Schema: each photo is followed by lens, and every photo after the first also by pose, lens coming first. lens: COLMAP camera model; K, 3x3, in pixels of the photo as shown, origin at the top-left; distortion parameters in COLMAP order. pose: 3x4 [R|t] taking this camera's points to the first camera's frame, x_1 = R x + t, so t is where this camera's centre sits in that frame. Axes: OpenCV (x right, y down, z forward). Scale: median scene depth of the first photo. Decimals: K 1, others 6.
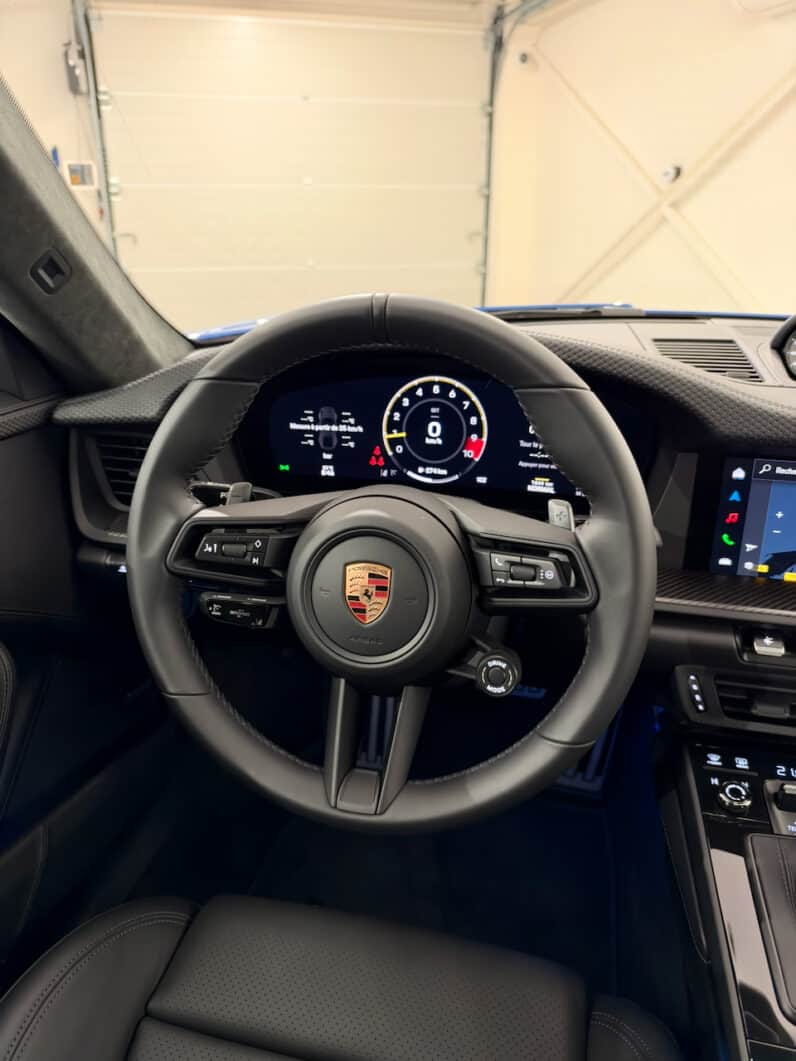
lens RADIAL K [[767.2, 0, 418.5], [0, 767.2, 539.9], [0, 0, 1]] dist [0.114128, -0.017619]
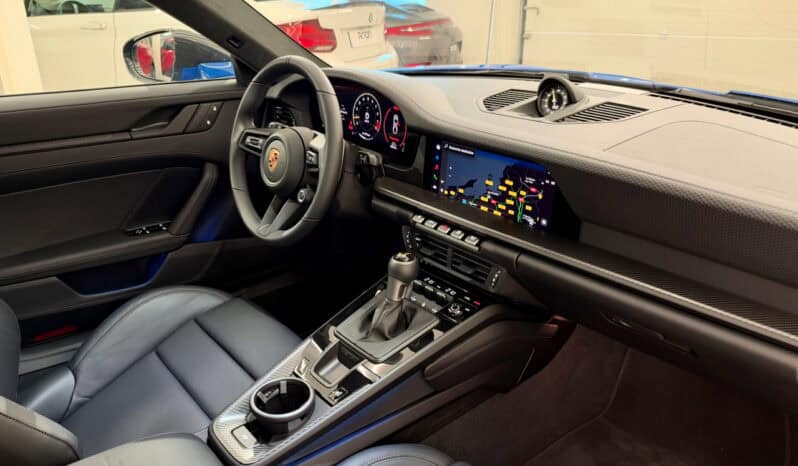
lens RADIAL K [[590.3, 0, 390.1], [0, 590.3, 260.7], [0, 0, 1]] dist [0.048028, -0.060387]
pose [[0.789514, 0.243365, -0.563420, 1.192406], [-0.218843, 0.969308, 0.112023, 0.064908], [0.573390, 0.034856, 0.818541, -0.411670]]
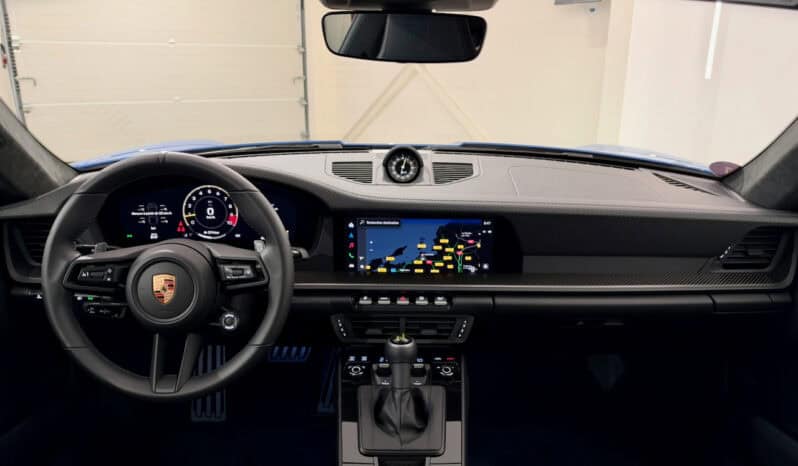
lens RADIAL K [[590.3, 0, 411.8], [0, 590.3, 235.5], [0, 0, 1]] dist [0.048028, -0.060387]
pose [[0.973886, -0.062424, 0.218288, 0.187625], [0.082670, 0.992956, -0.084877, 0.089281], [-0.211452, 0.100707, 0.972186, -0.579237]]
